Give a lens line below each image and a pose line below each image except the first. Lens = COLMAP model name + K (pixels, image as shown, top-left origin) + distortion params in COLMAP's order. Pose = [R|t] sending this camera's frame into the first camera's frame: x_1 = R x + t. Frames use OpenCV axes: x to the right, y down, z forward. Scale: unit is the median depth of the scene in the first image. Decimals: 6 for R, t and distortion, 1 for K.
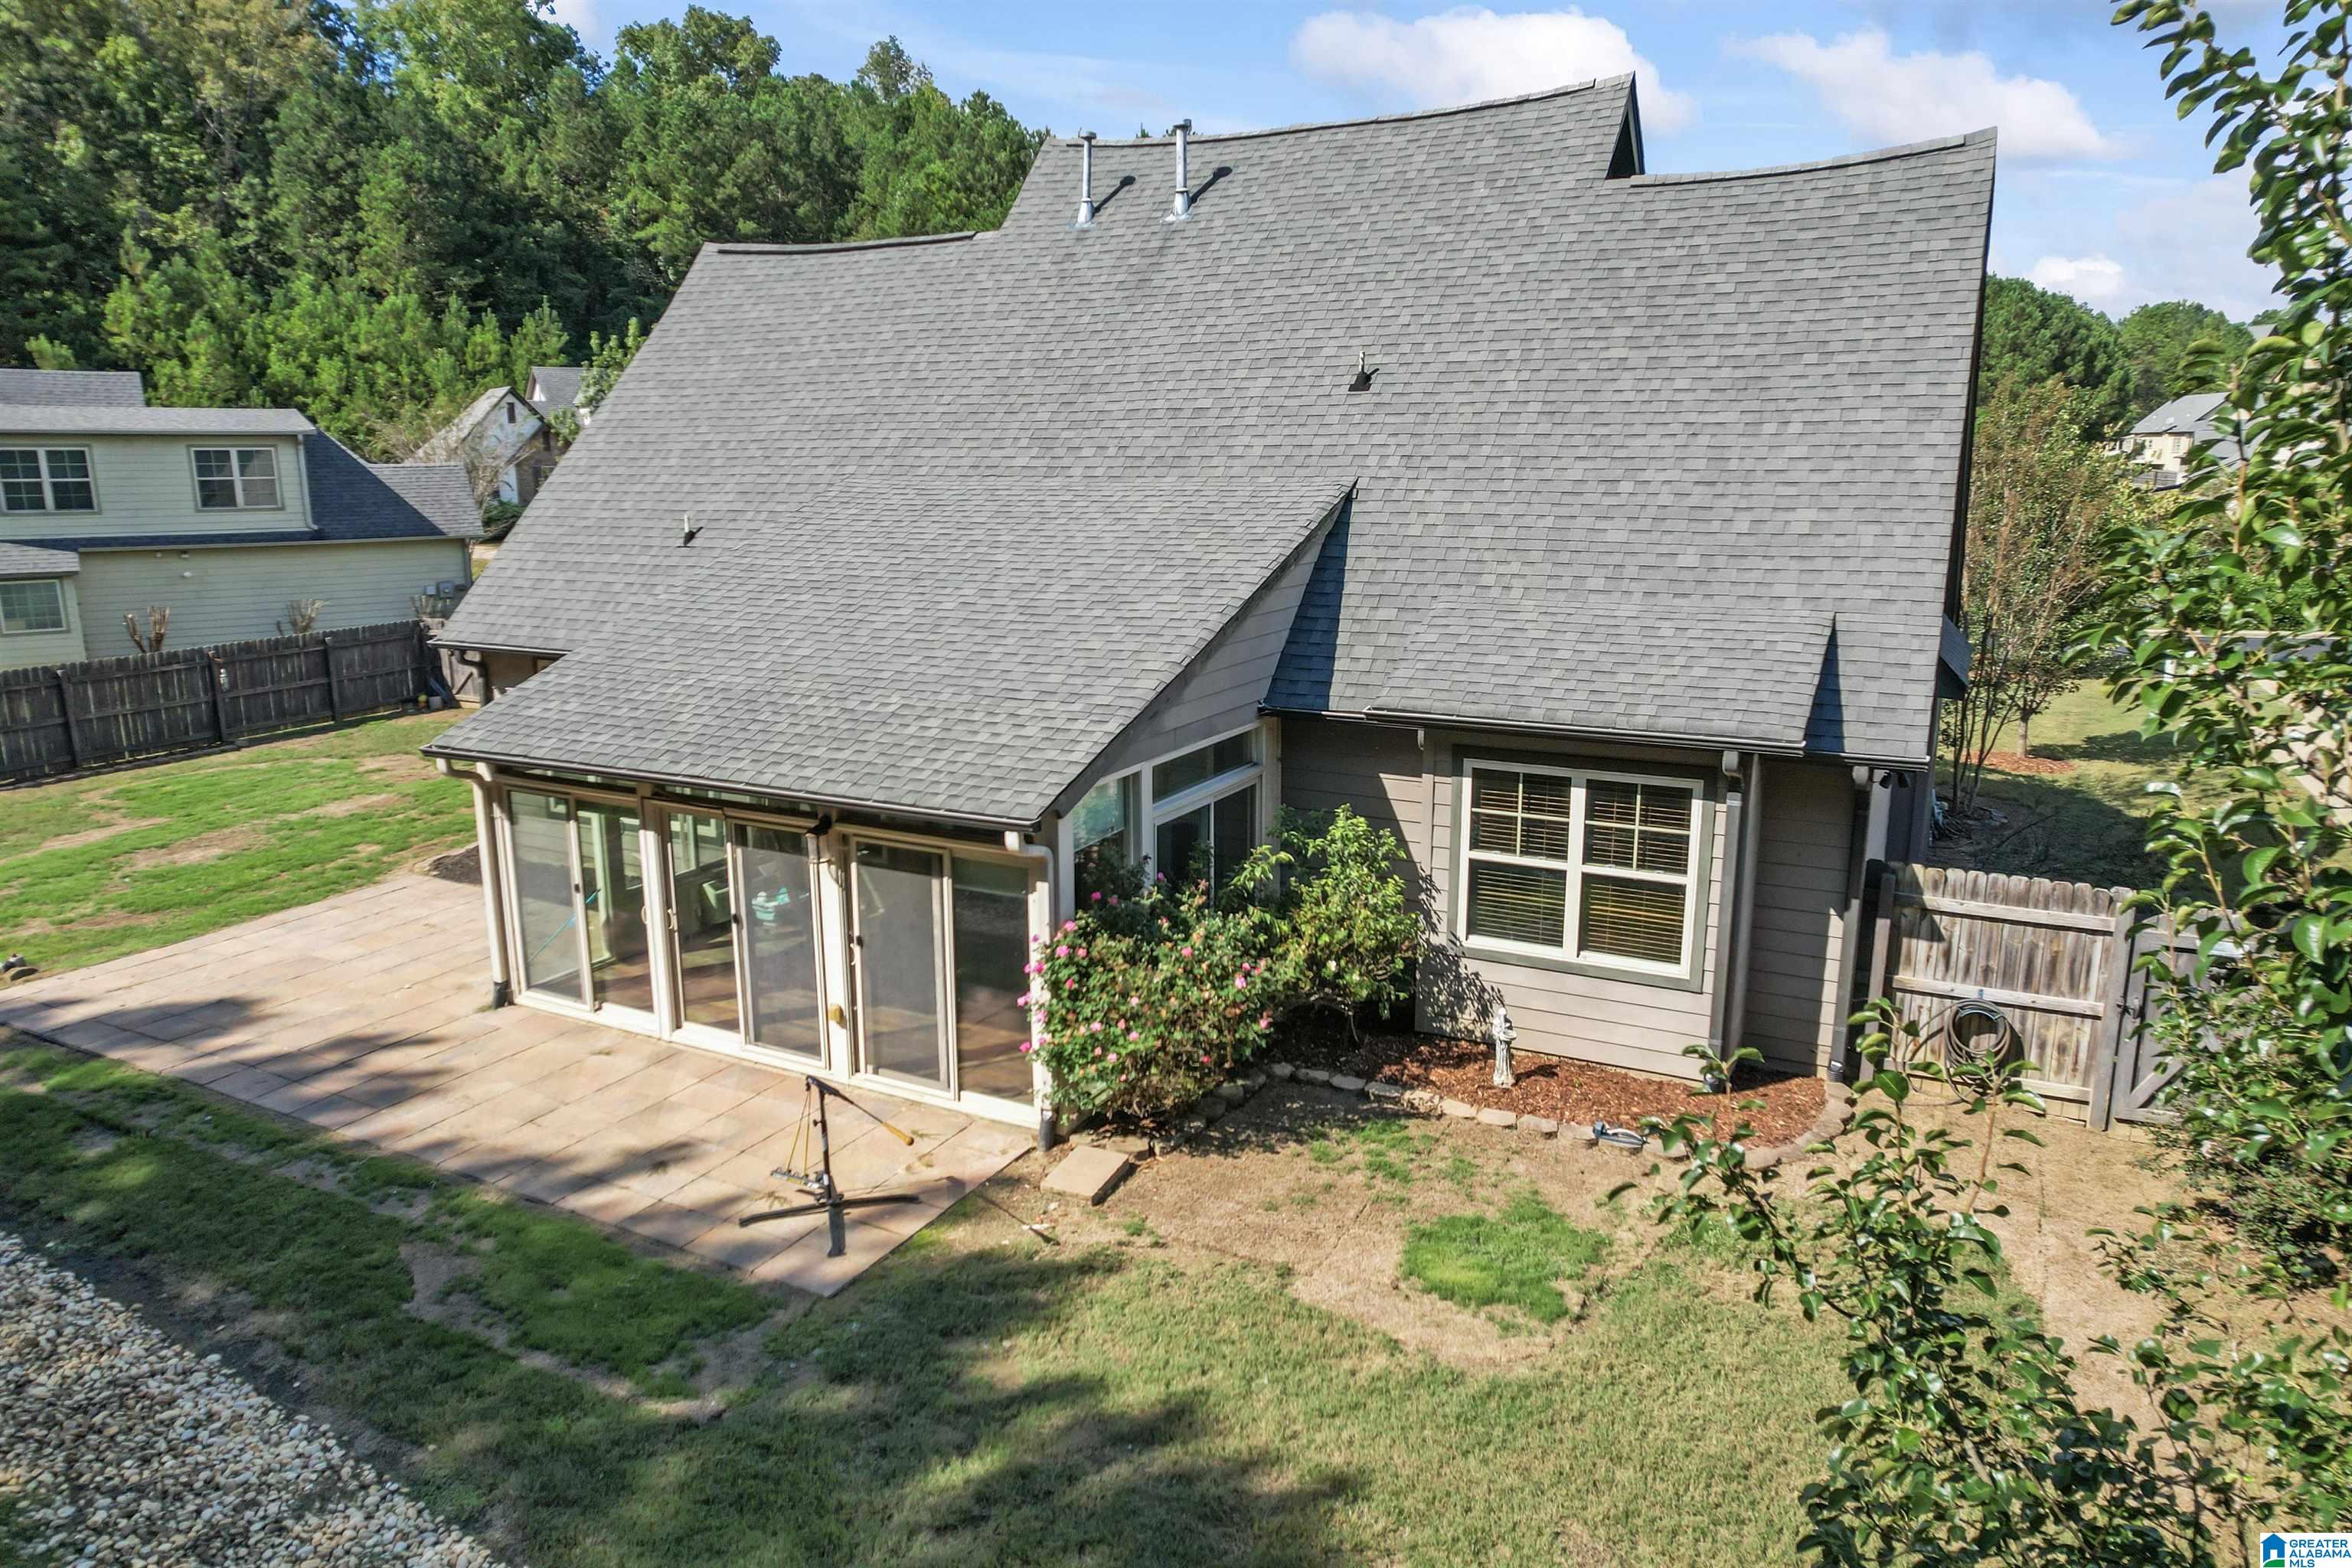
lens RADIAL K [[1507.9, 0, 1146.5], [0, 1507.9, 783.5], [0, 0, 1]] dist [-0.047136, 0.053201]
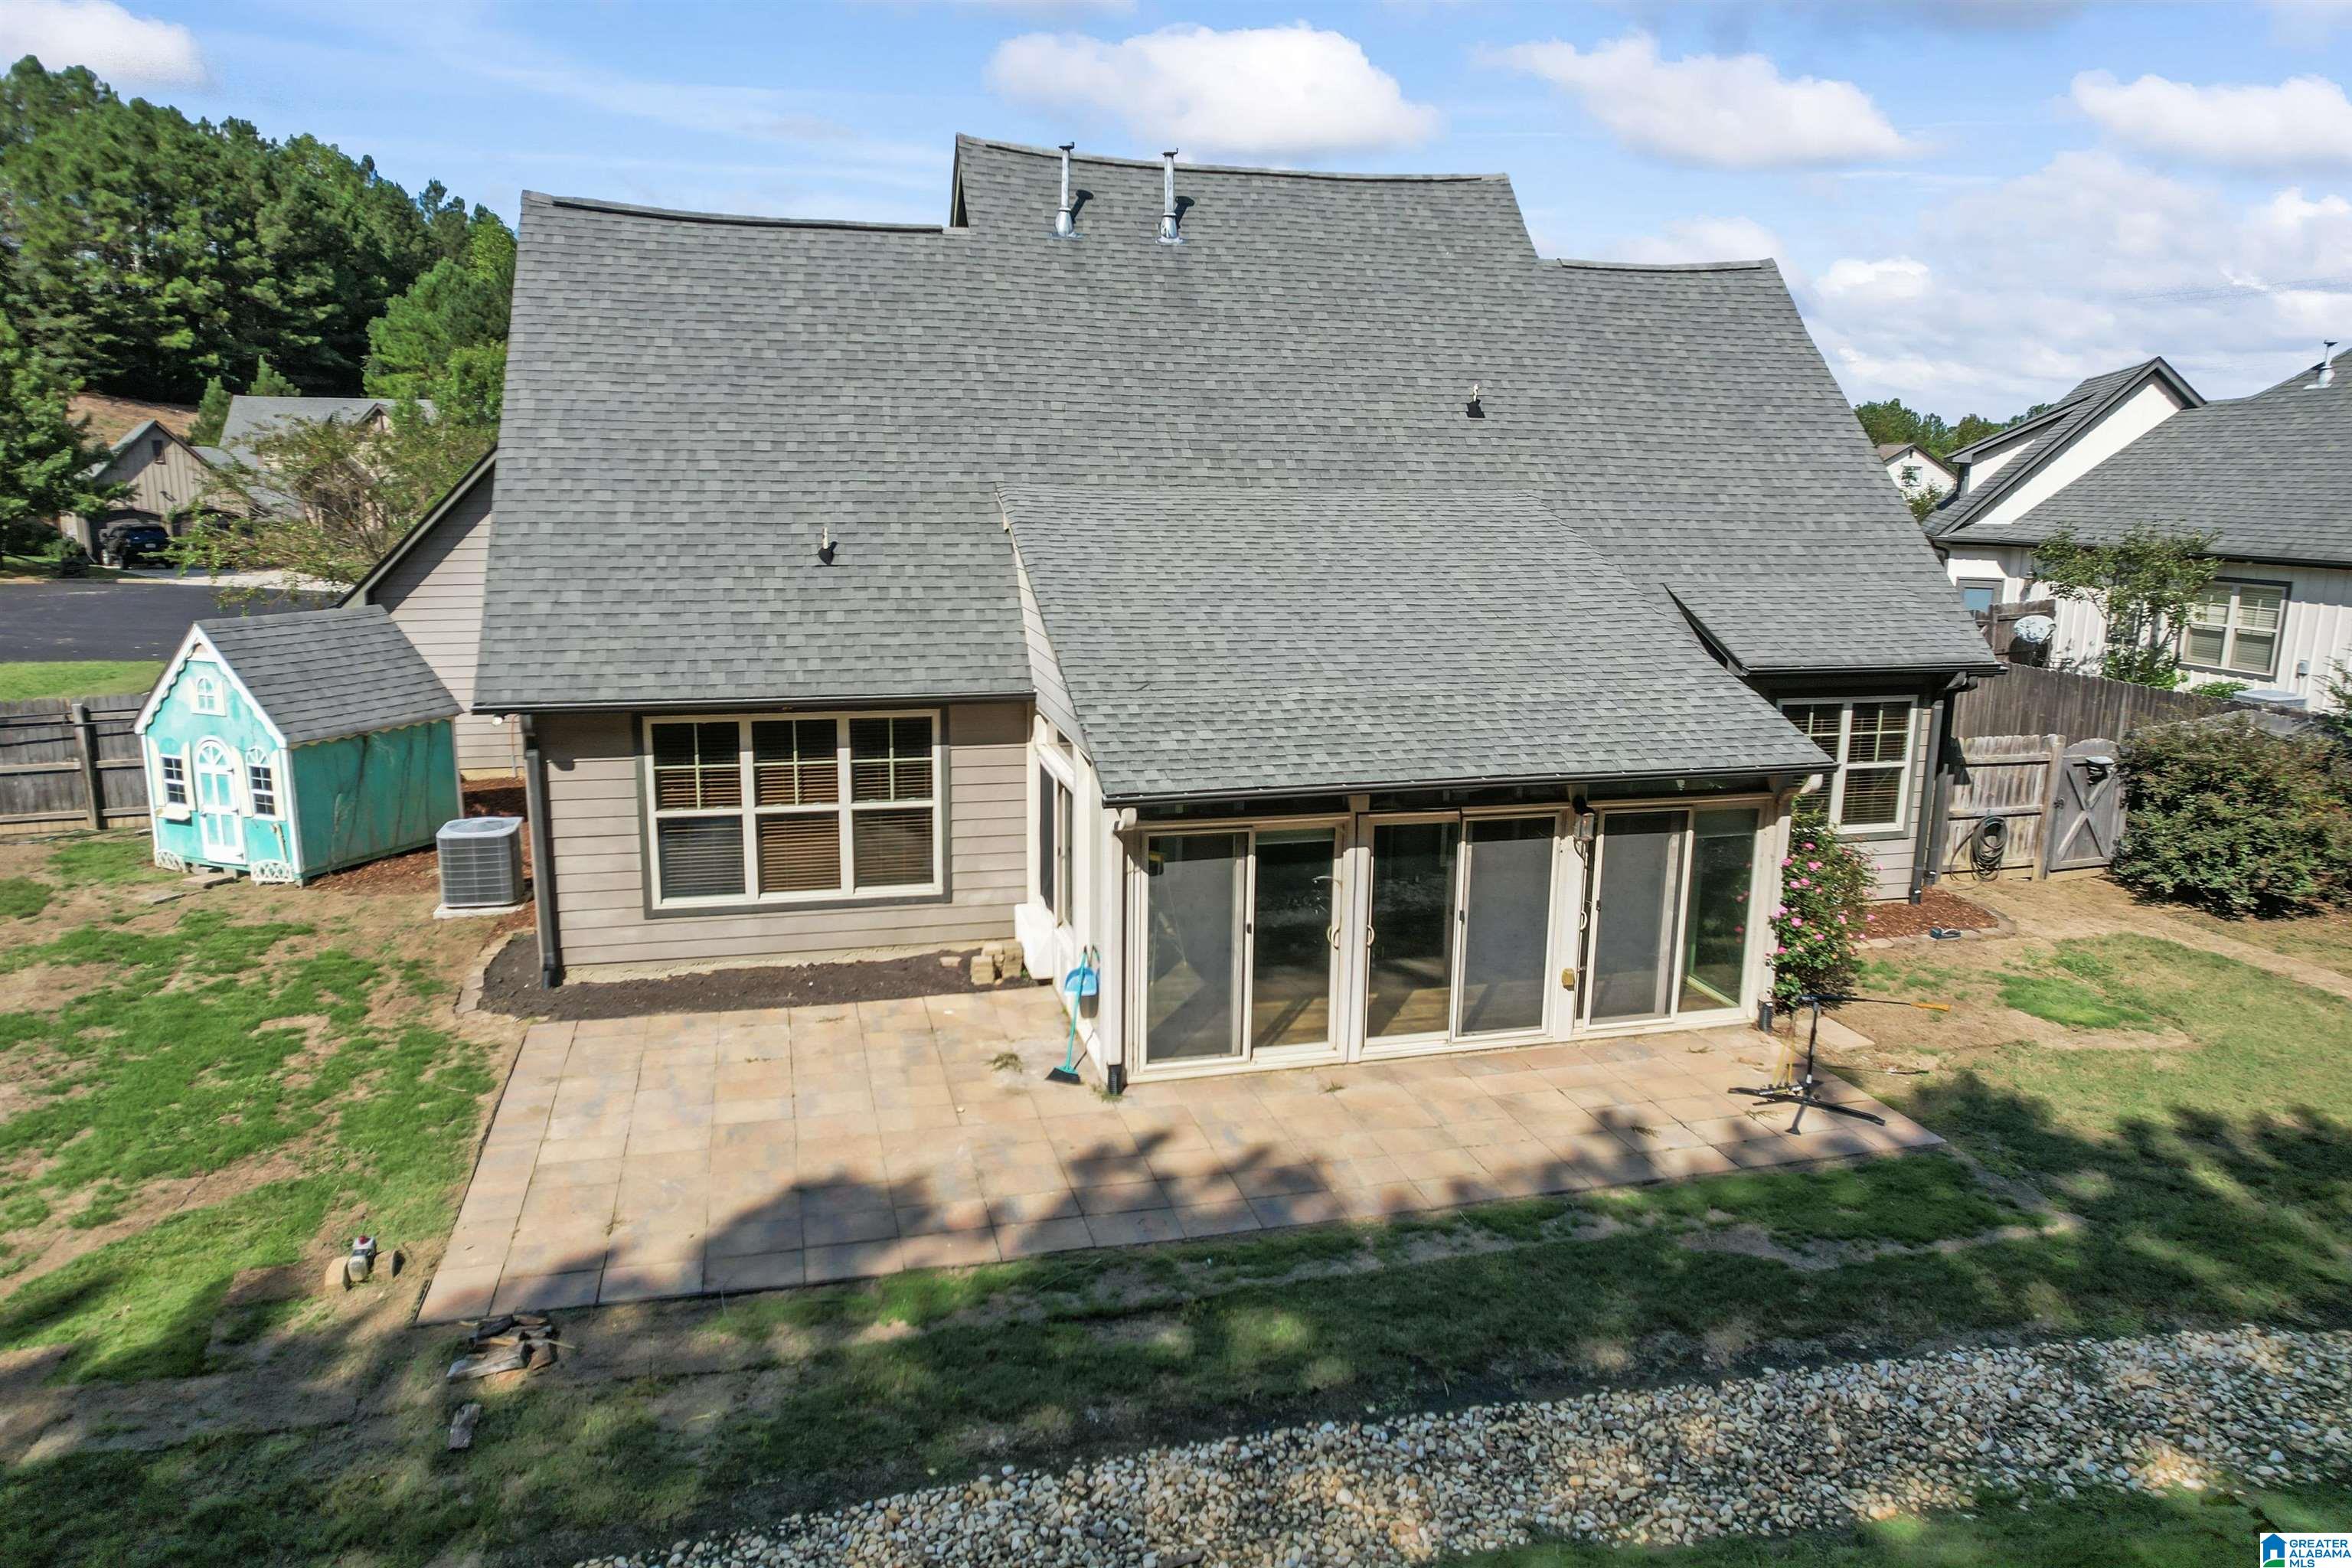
lens RADIAL K [[1511.0, 0, 1133.9], [0, 1511.0, 819.2], [0, 0, 1]] dist [-0.065805, 0.056683]
pose [[0.732216, -0.137625, 0.667022, -1.181322], [0.132548, 0.989440, 0.058646, -0.068232], [-0.668050, 0.045470, 0.742726, 0.410826]]
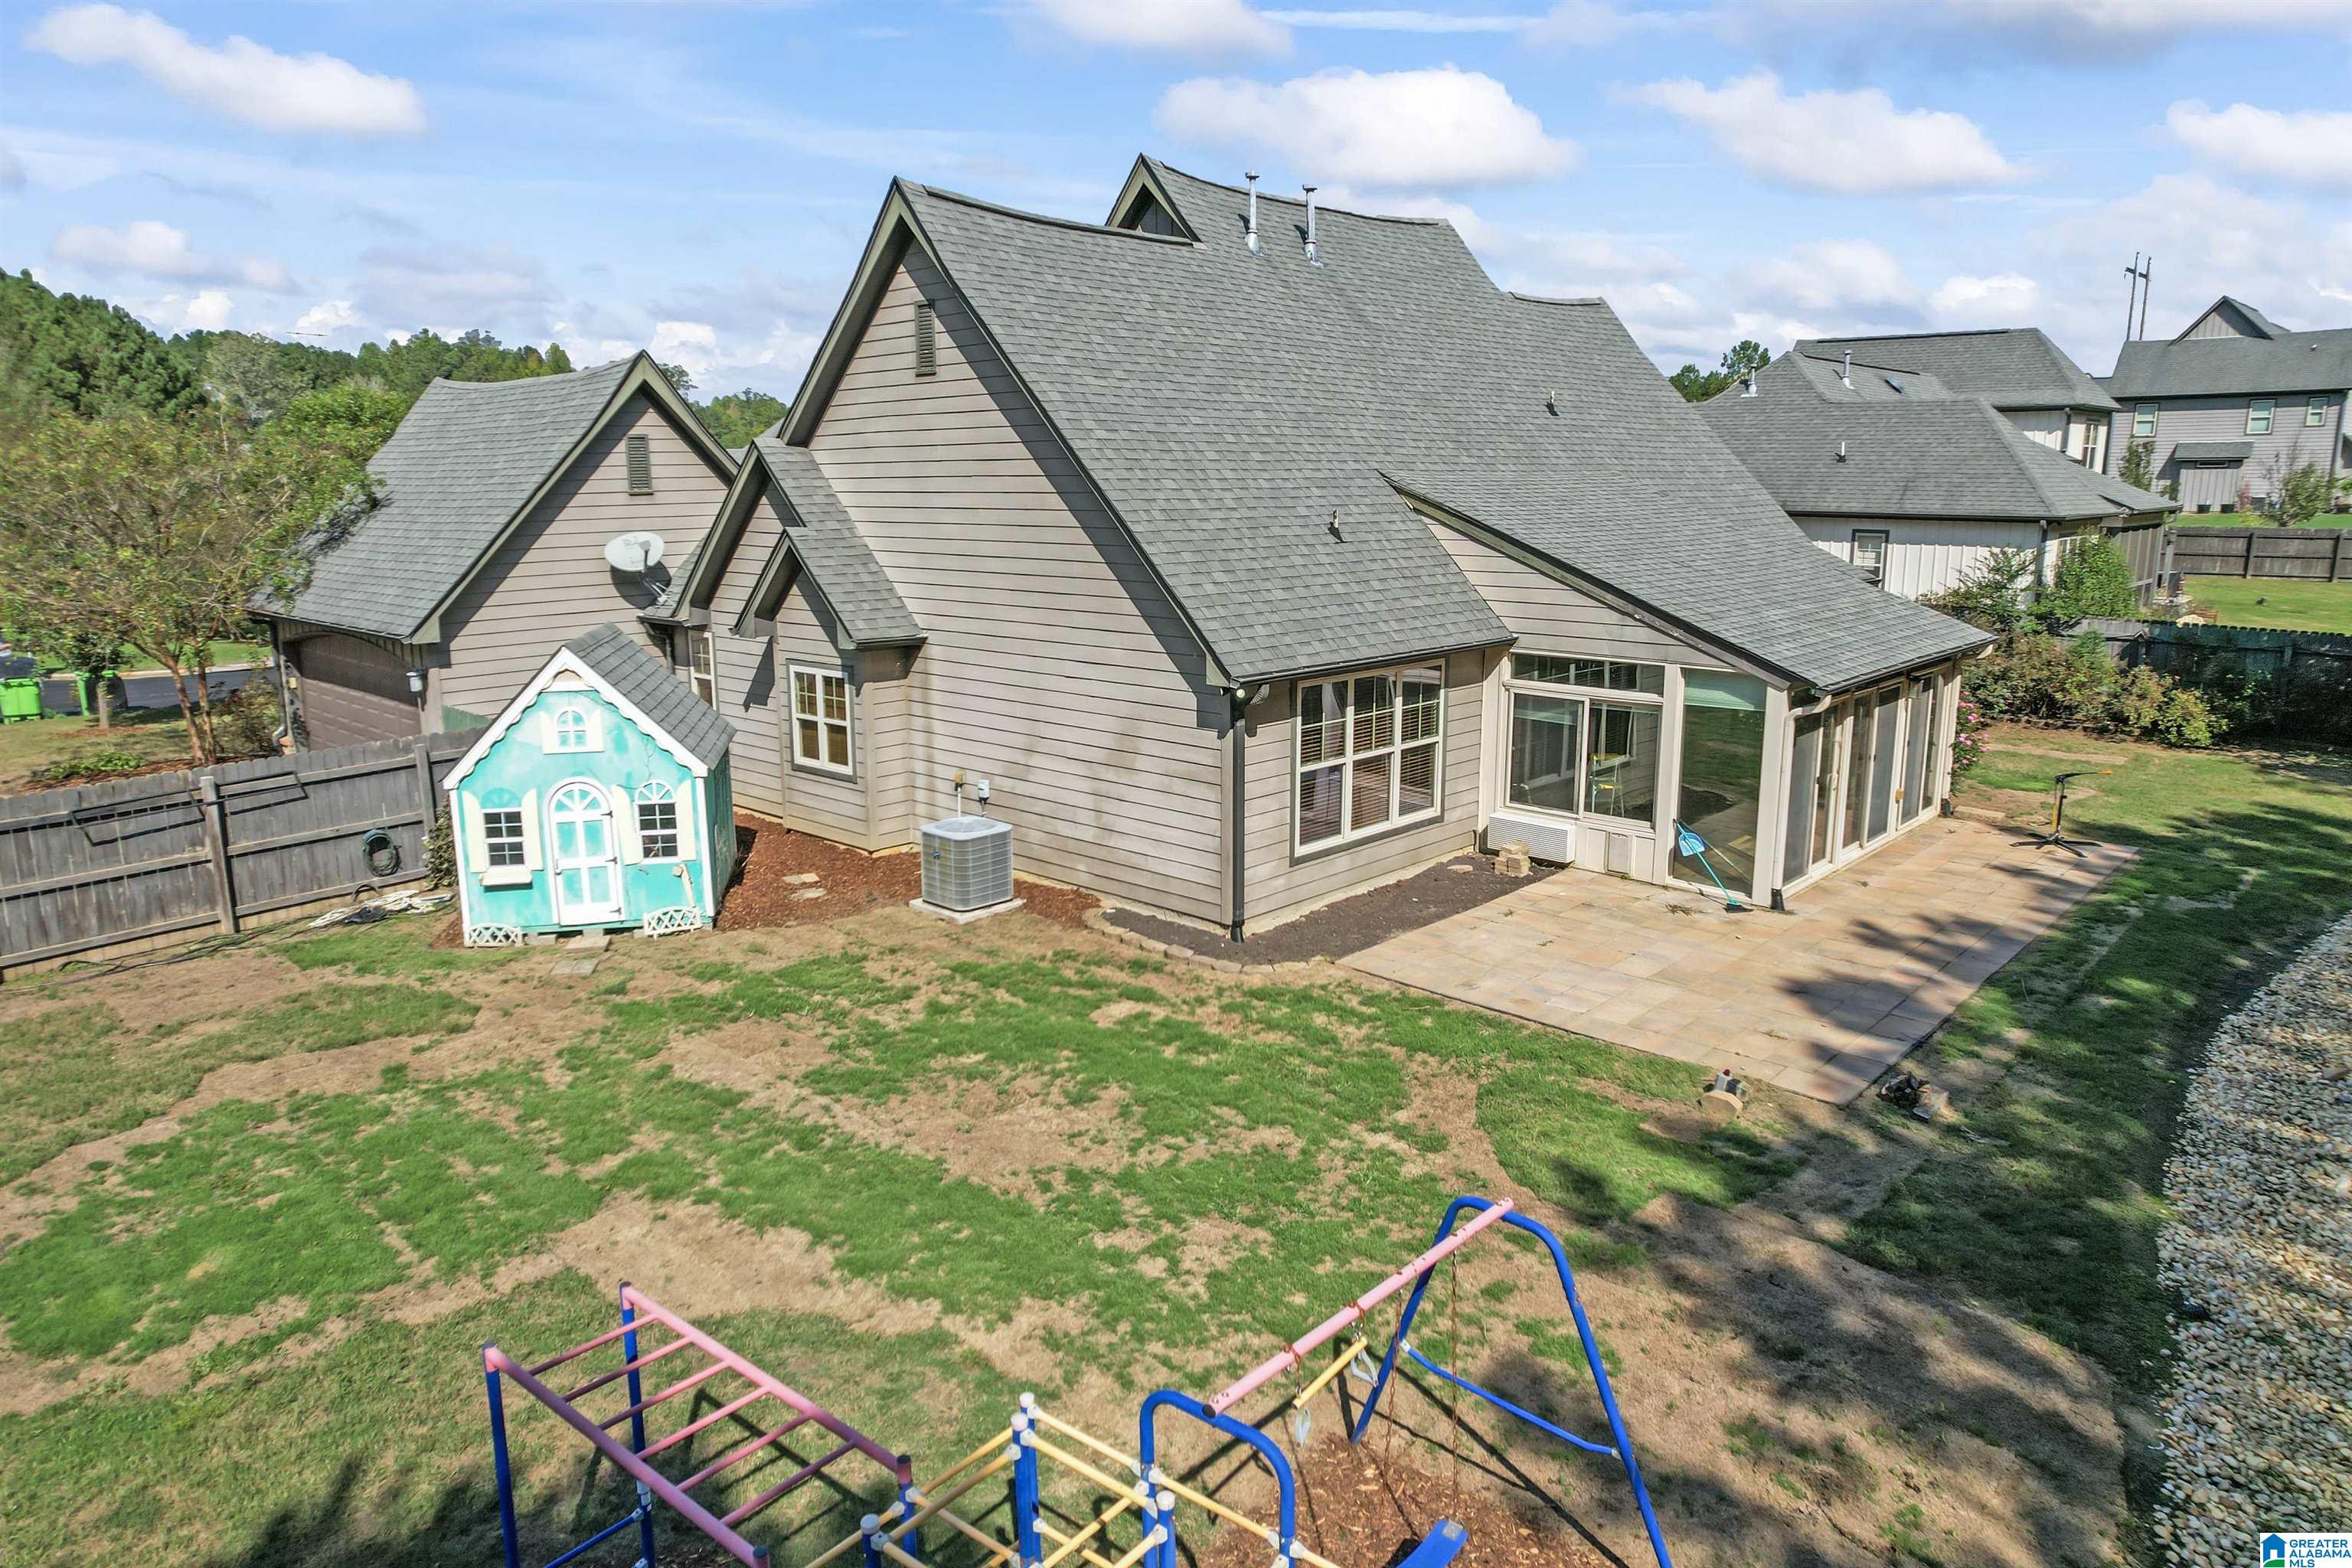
lens RADIAL K [[1511.0, 0, 1133.9], [0, 1511.0, 819.2], [0, 0, 1]] dist [-0.065805, 0.056683]
pose [[0.258353, -0.208914, 0.943191, -1.995531], [0.216907, 0.963953, 0.154099, -0.255006], [-0.941385, 0.164773, 0.294355, 1.349571]]
